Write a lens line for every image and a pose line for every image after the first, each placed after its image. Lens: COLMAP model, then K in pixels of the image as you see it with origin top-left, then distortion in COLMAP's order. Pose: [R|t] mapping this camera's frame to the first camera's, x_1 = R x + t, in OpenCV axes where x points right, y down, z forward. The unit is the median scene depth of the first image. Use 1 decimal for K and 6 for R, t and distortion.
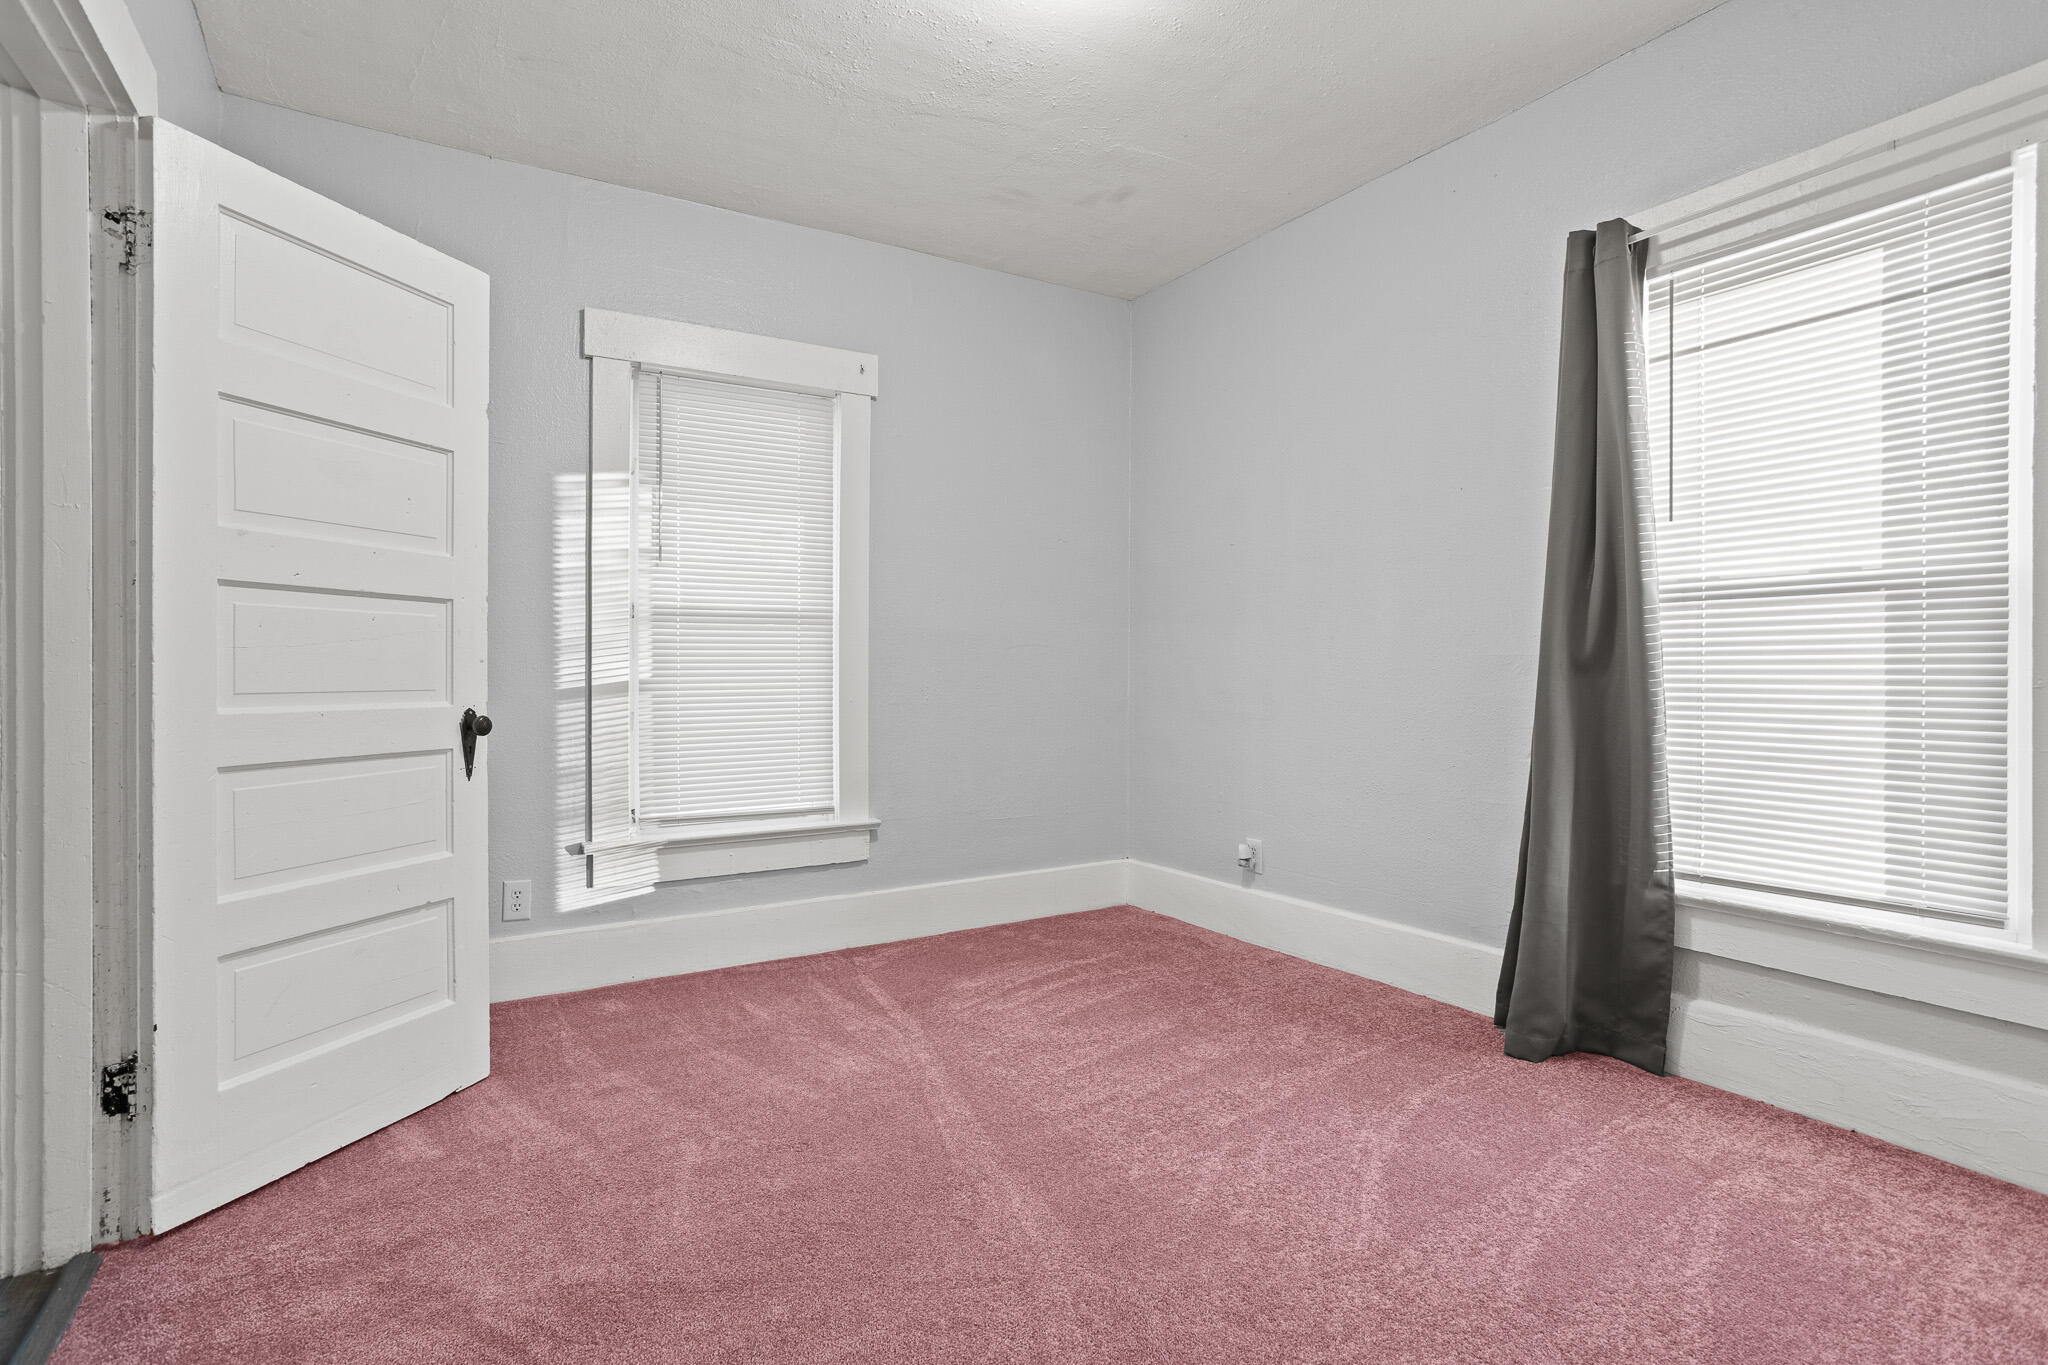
lens RADIAL K [[1037.7, 0, 1001.3], [0, 1037.7, 679.2], [0, 0, 1]] dist [-0.066312, 0.043031]
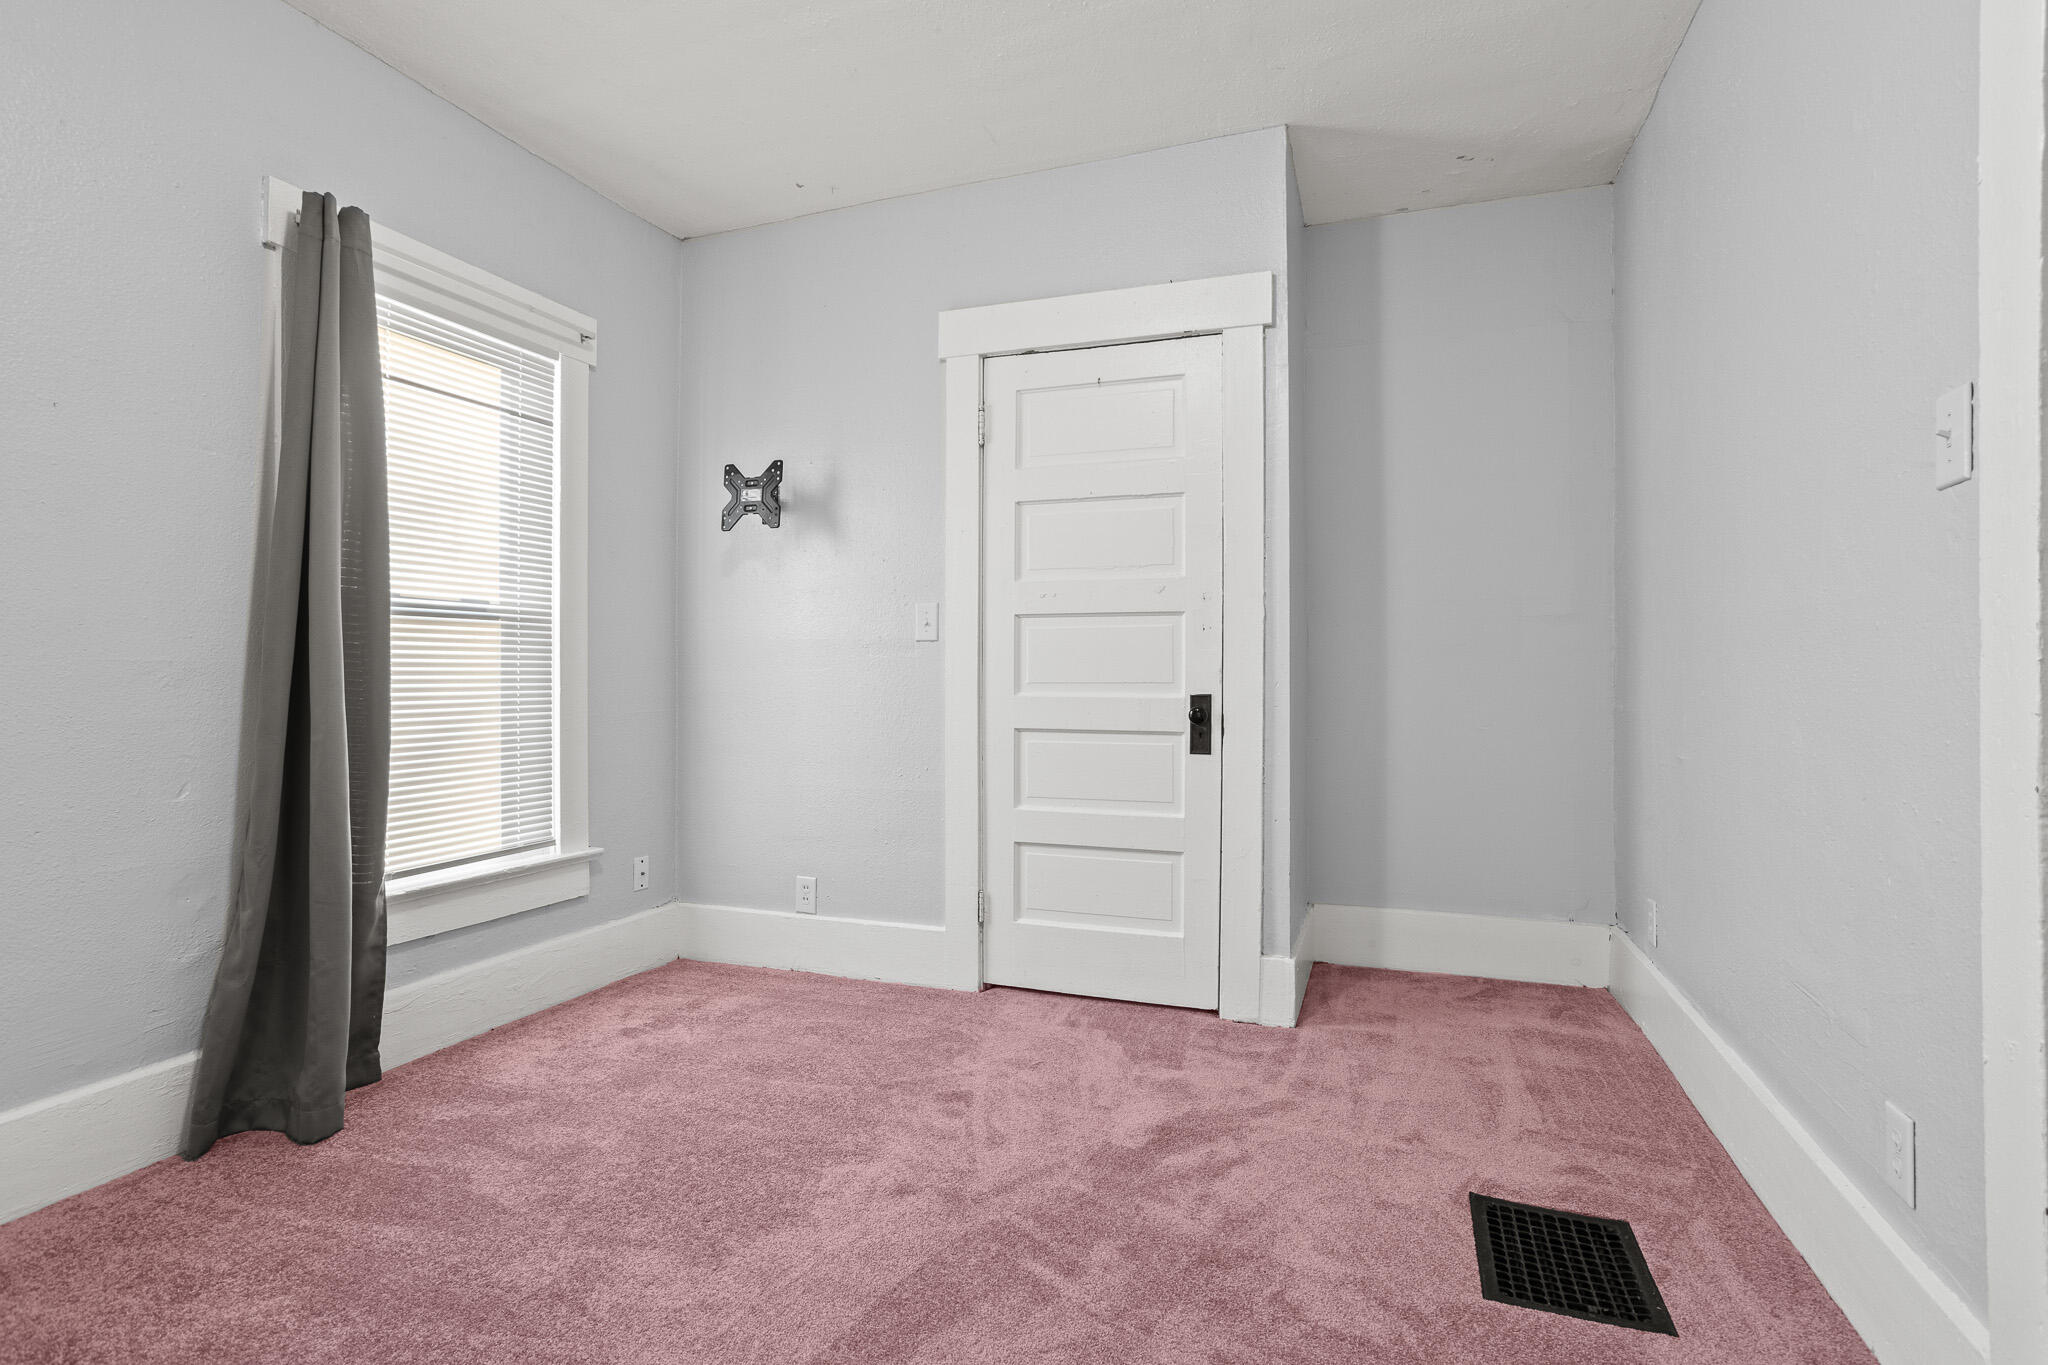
lens RADIAL K [[1037.7, 0, 1001.3], [0, 1037.7, 679.2], [0, 0, 1]] dist [-0.066312, 0.043031]
pose [[-0.616345, -0.002201, 0.787473, -0.615354], [0.008619, 0.999917, 0.009541, -0.016313], [-0.787429, 0.012668, -0.616276, 1.295627]]
